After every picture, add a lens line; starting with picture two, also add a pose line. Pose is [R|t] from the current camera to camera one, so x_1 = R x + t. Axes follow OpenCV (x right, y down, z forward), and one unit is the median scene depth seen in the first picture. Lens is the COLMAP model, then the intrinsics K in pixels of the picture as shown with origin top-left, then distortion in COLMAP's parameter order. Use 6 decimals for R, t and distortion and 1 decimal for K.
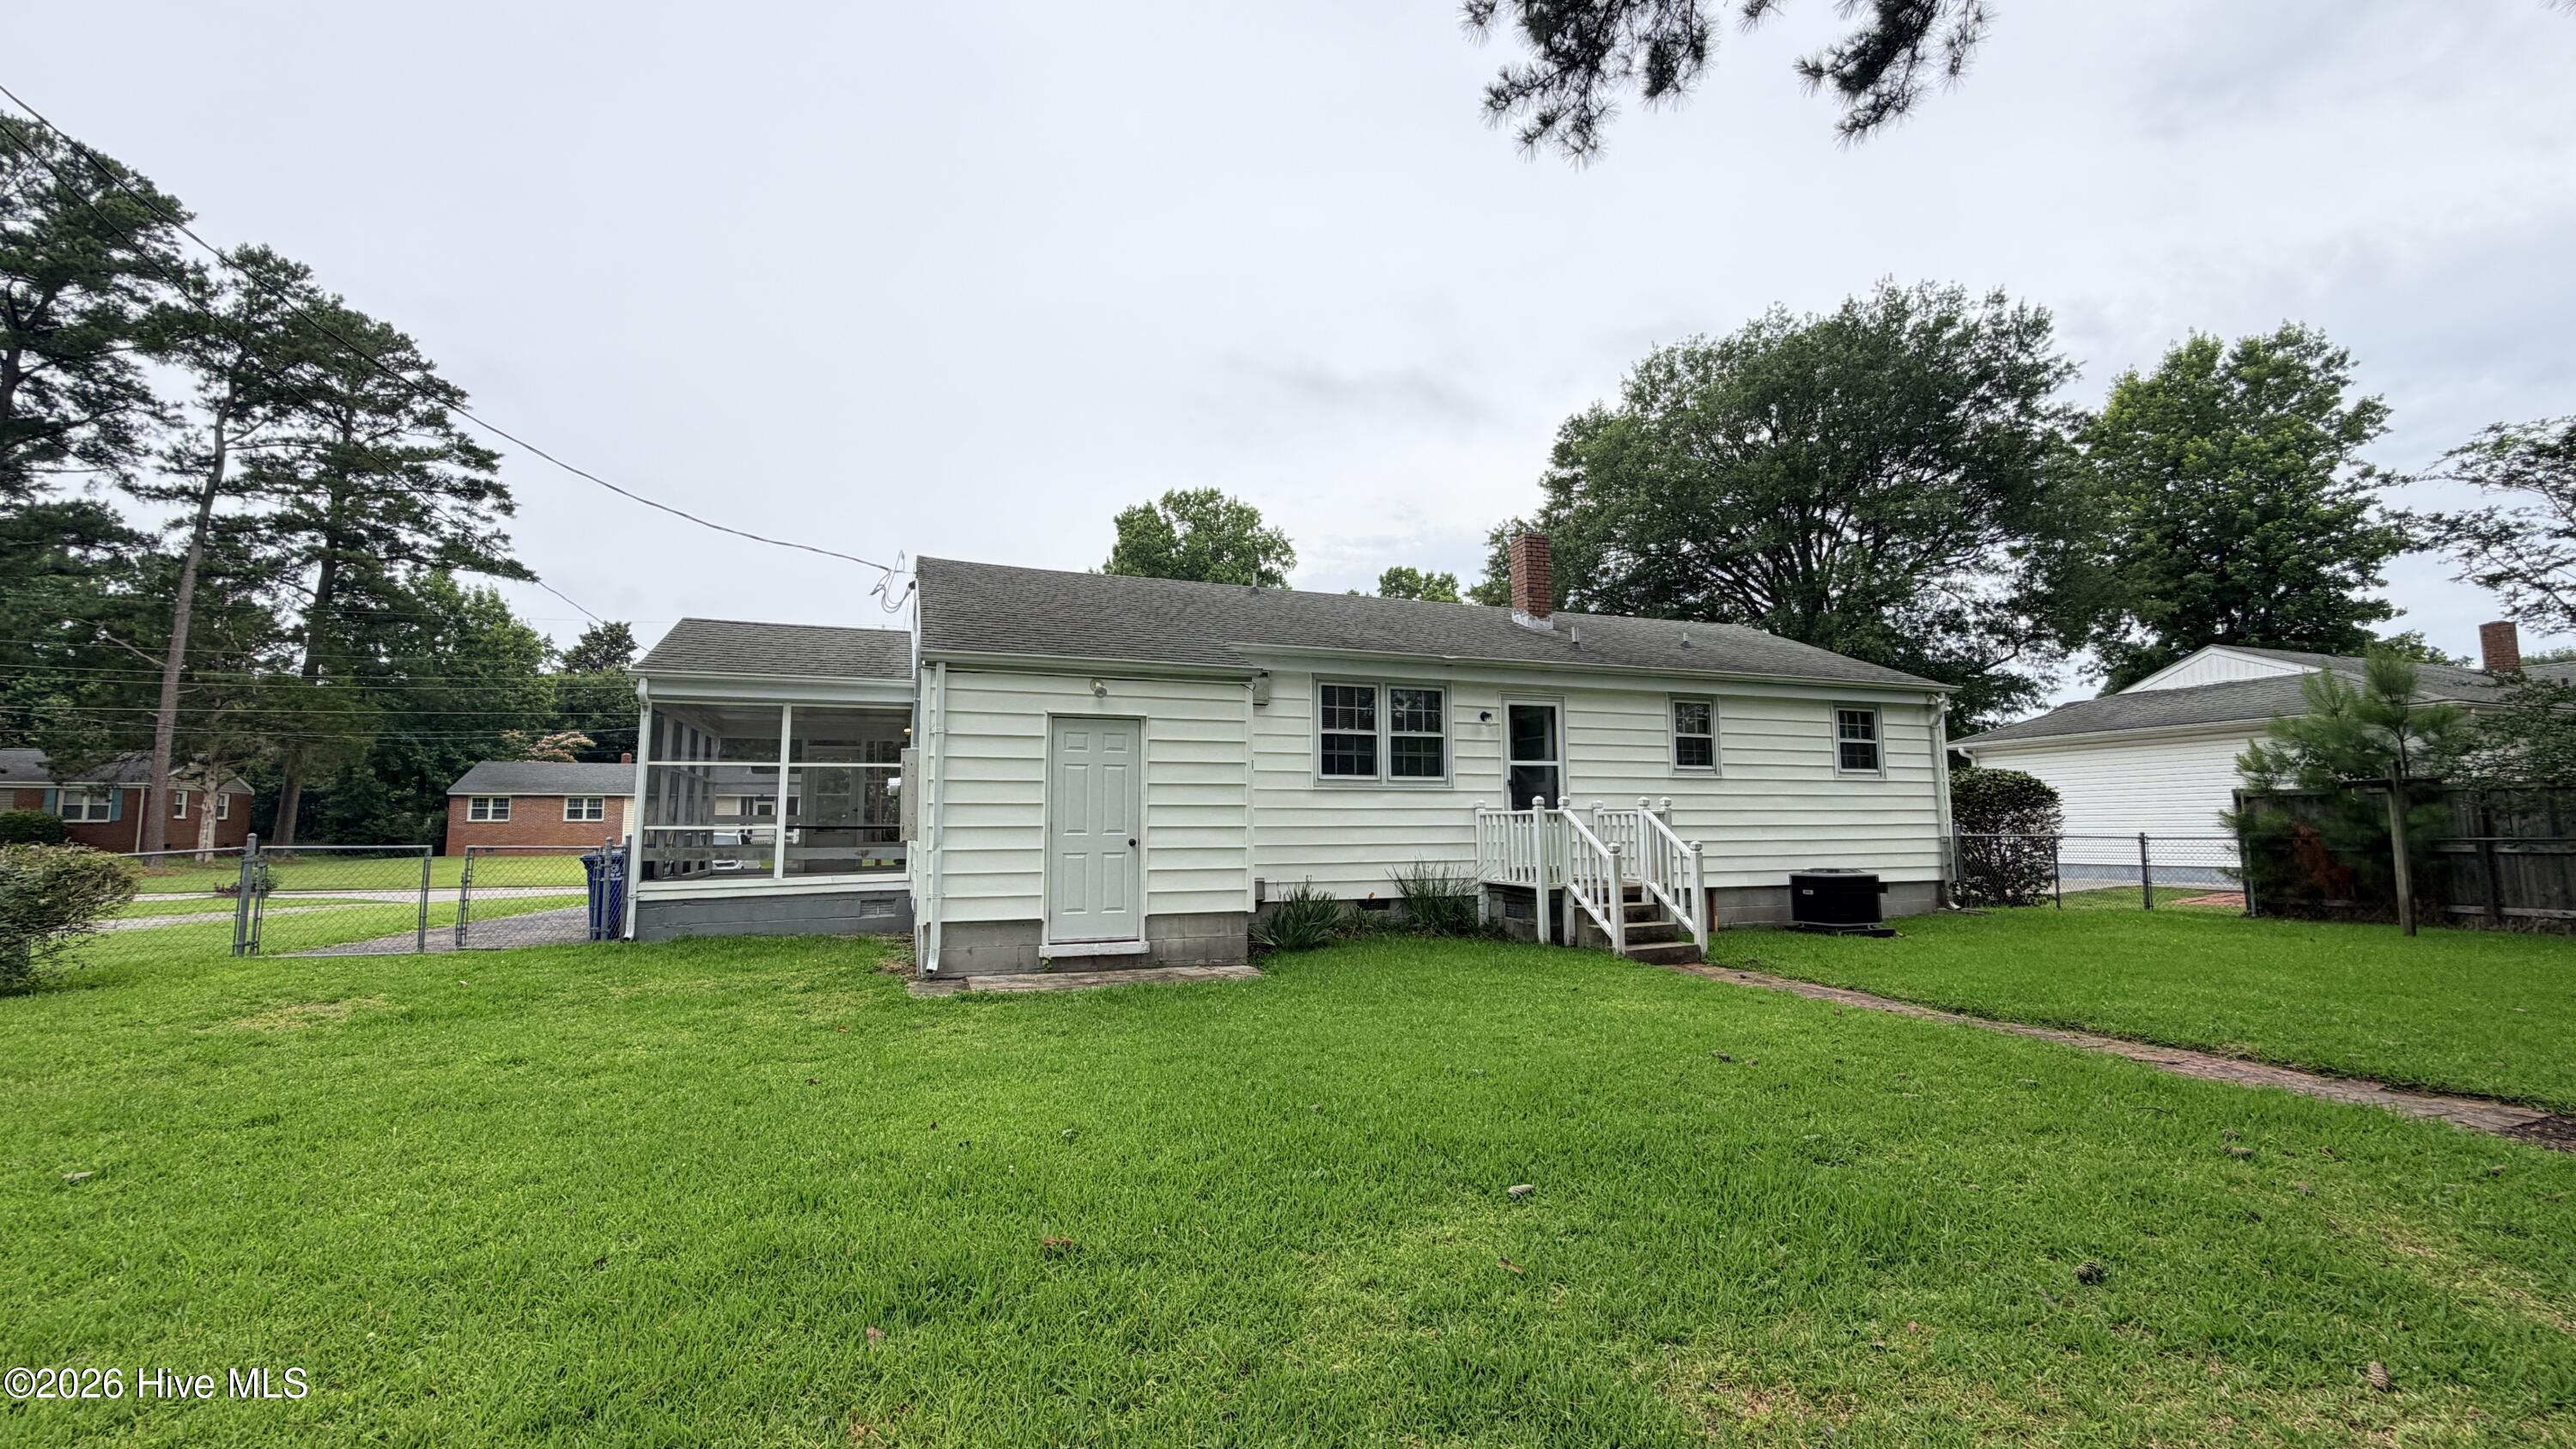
lens RADIAL K [[1026.1, 0, 1279.6], [0, 1026.1, 722.1], [0, 0, 1]] dist [0.001220, -0.000134]
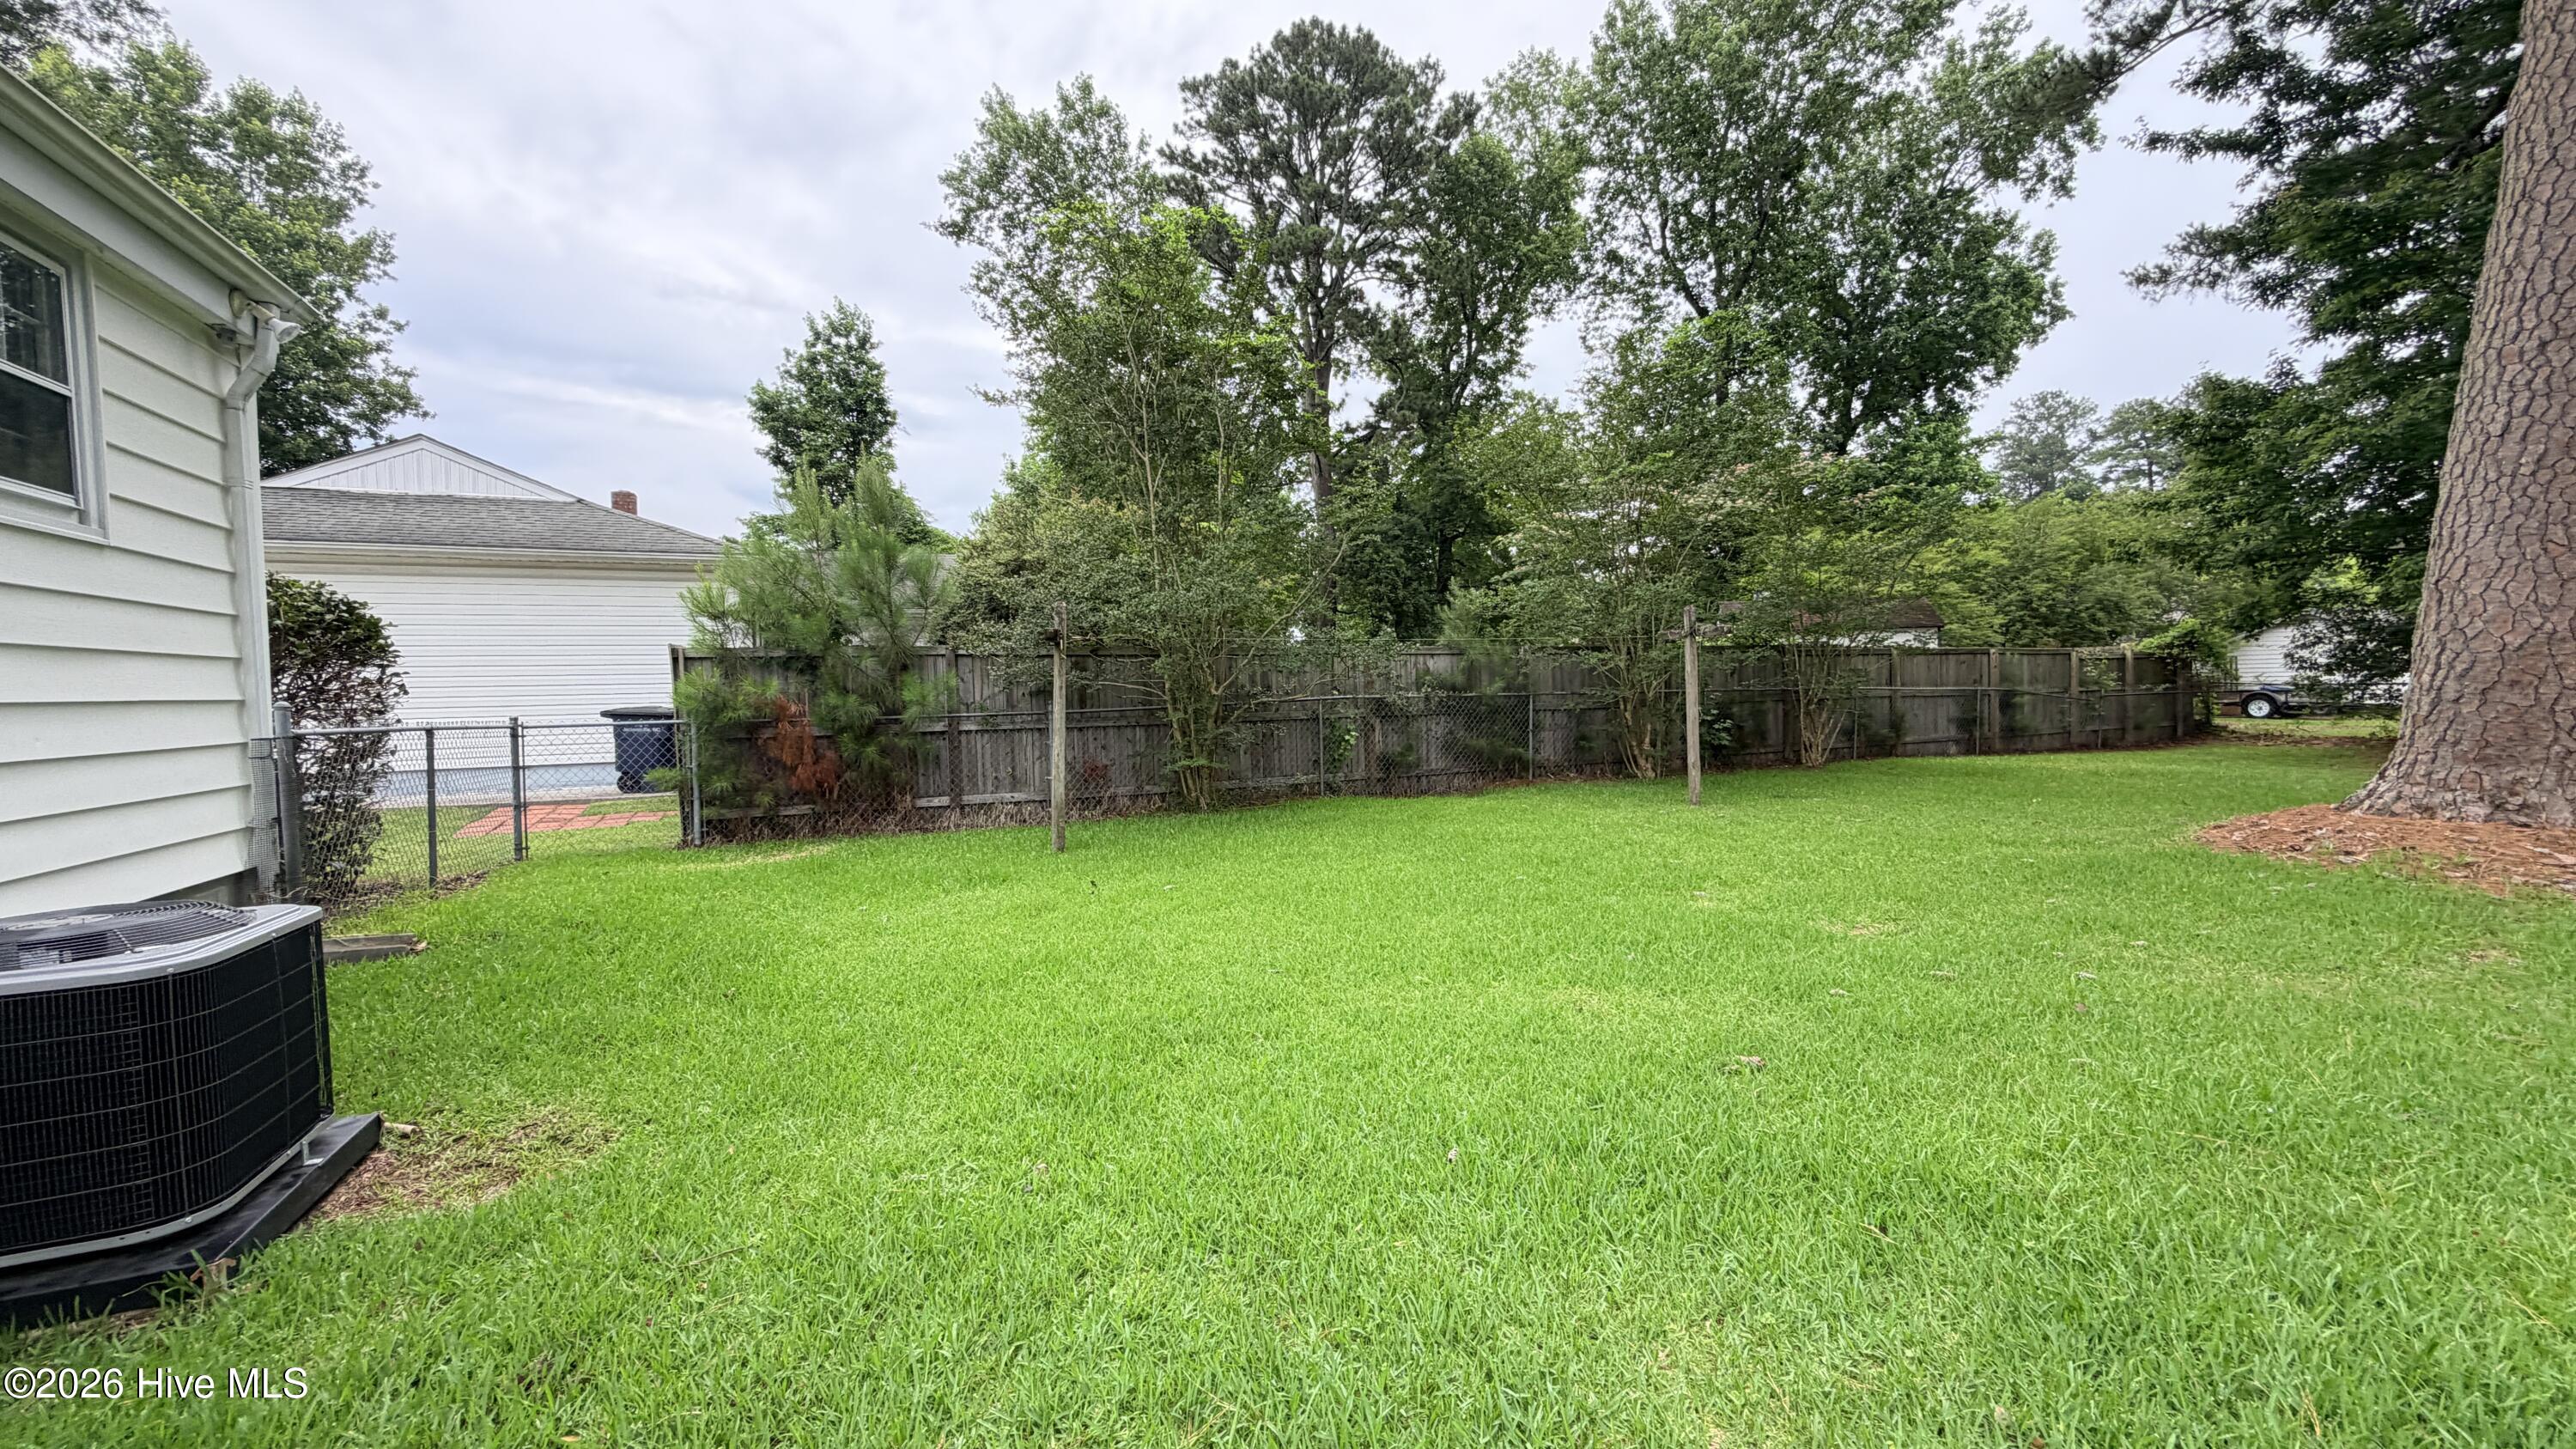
lens RADIAL K [[1026.1, 0, 1279.9], [0, 1026.1, 722.2], [0, 0, 1]] dist [0.001220, -0.000134]
pose [[-0.069566, -0.023941, 0.997290, 0.264163], [-0.086391, 0.996101, 0.017886, 0.065034], [-0.993830, -0.084913, -0.071363, 0.630367]]
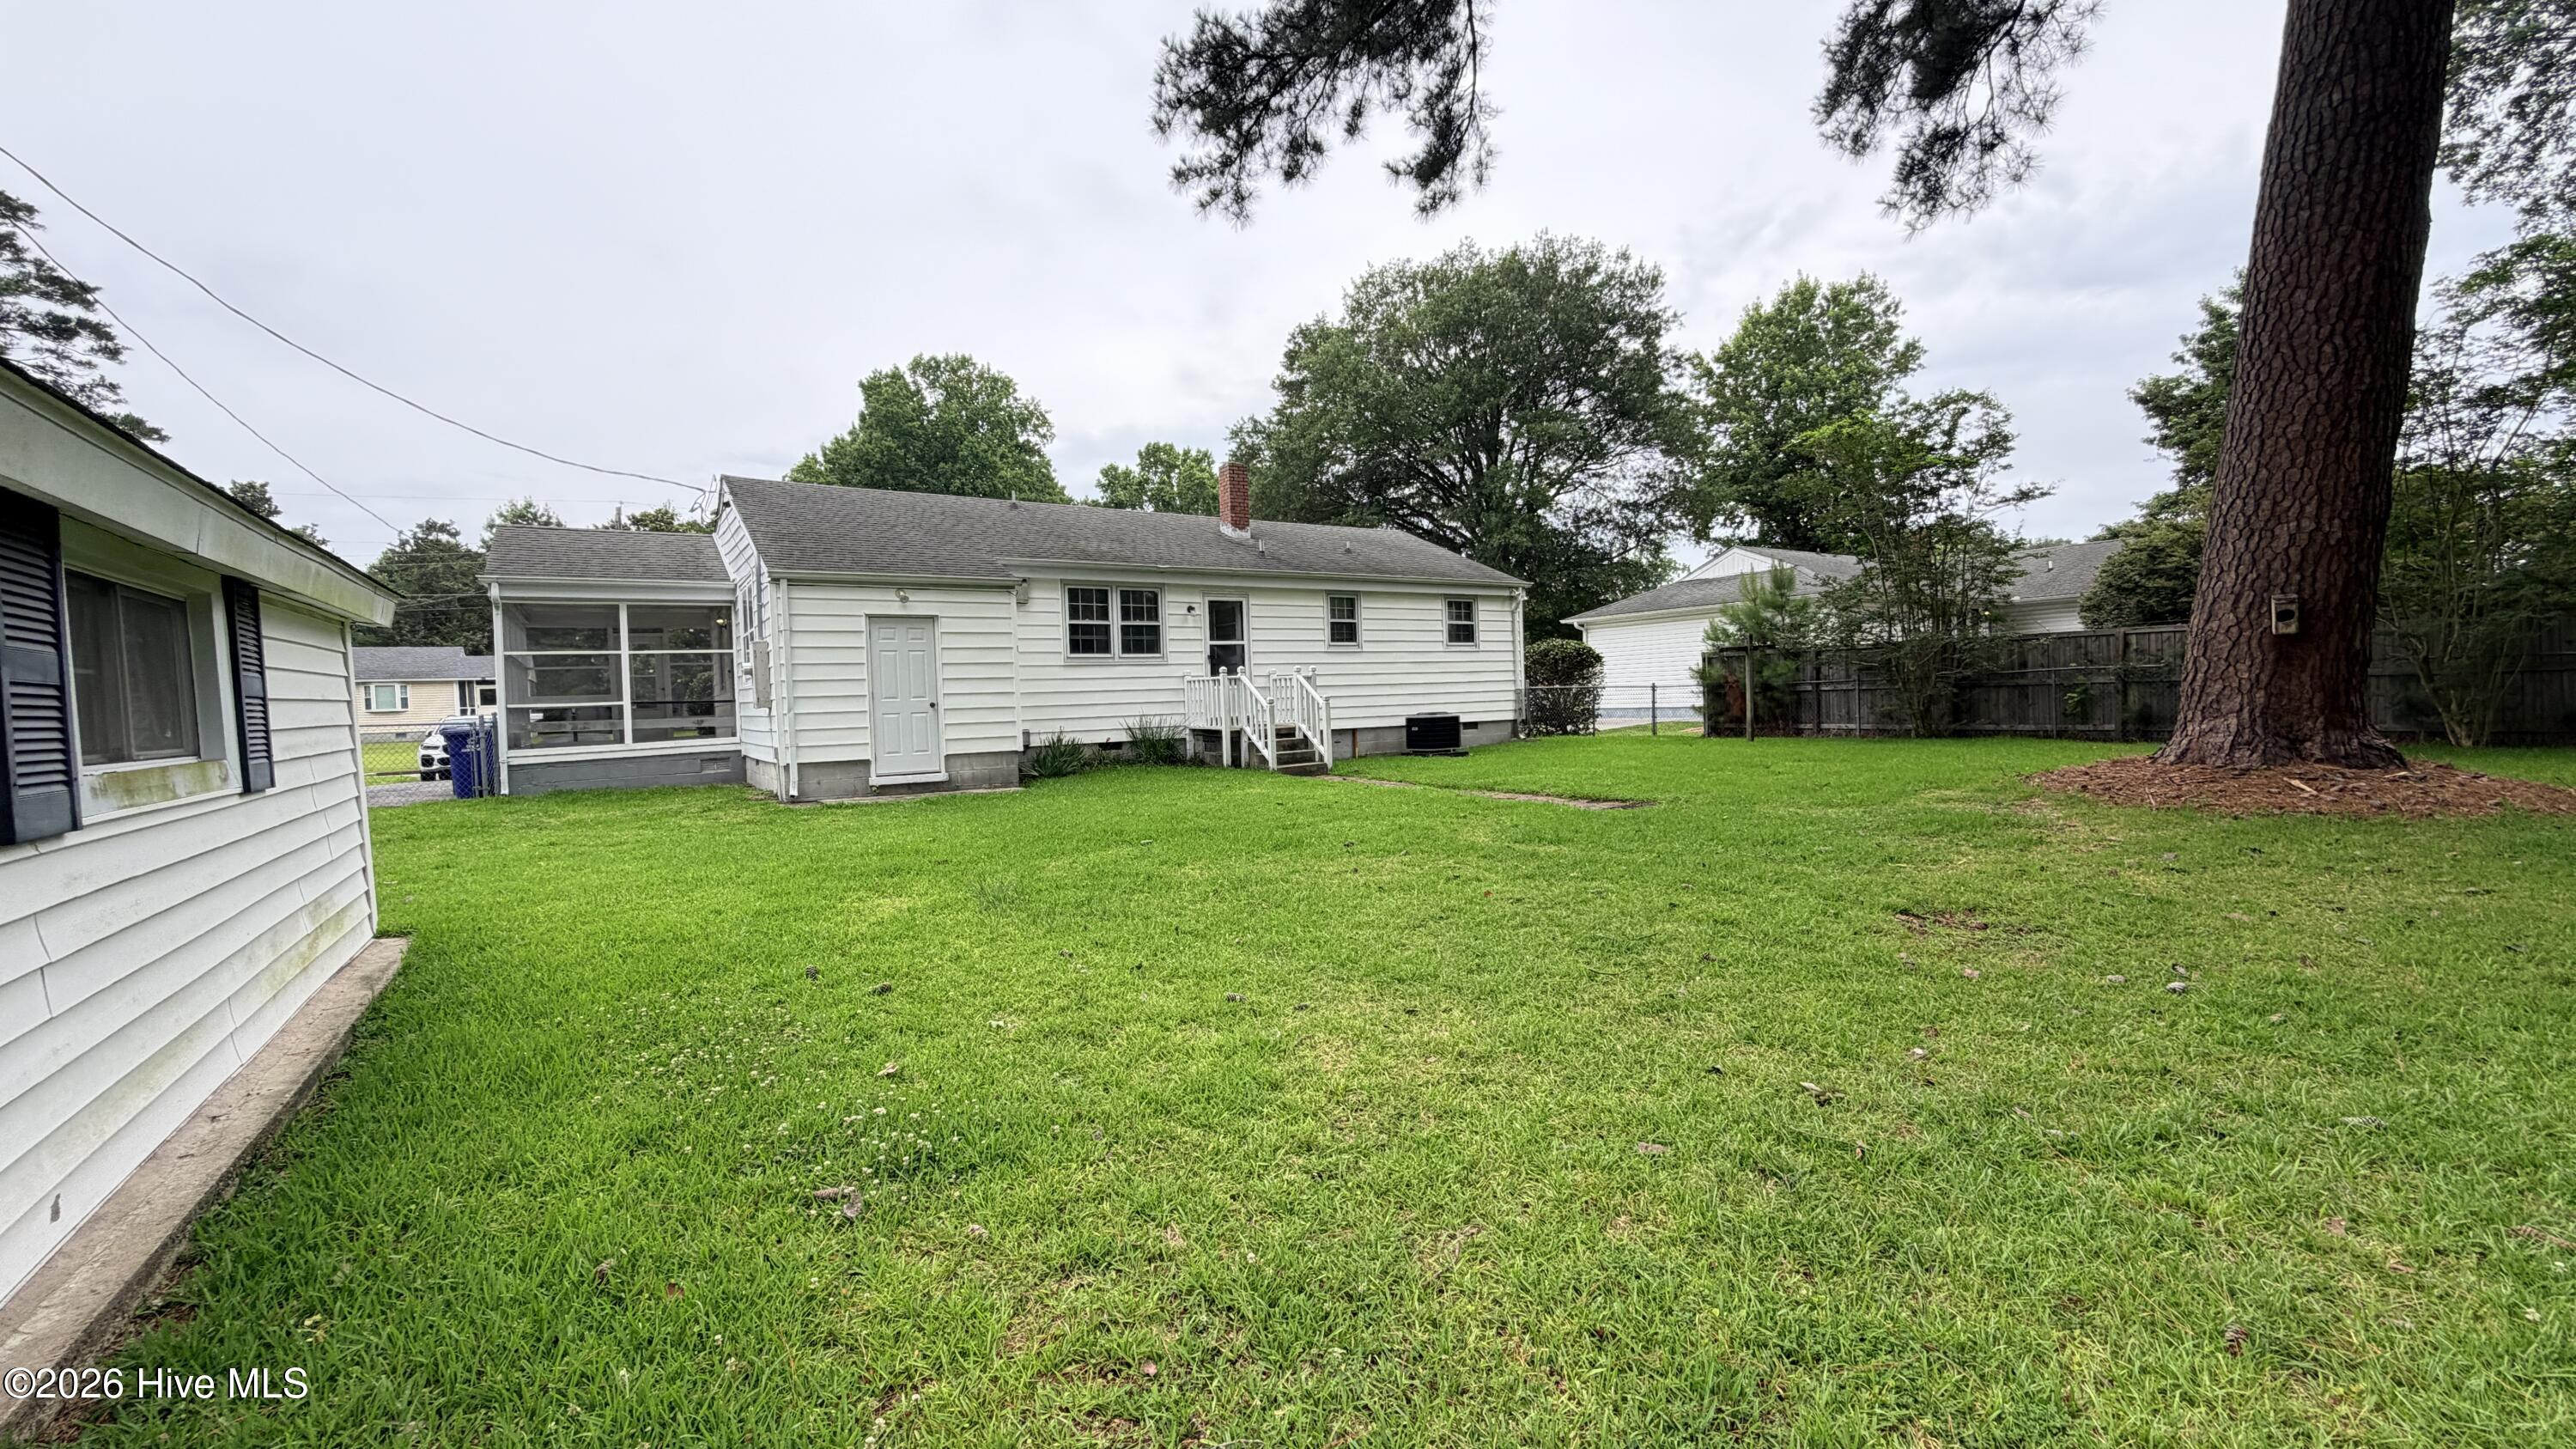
lens RADIAL K [[1026.1, 0, 1277.1], [0, 1026.1, 721.9], [0, 0, 1]] dist [0.001220, -0.000134]
pose [[0.975386, -0.030563, 0.218374, 0.006544], [0.002901, 0.992041, 0.125883, -0.021783], [-0.220484, -0.122151, 0.967712, -0.285232]]
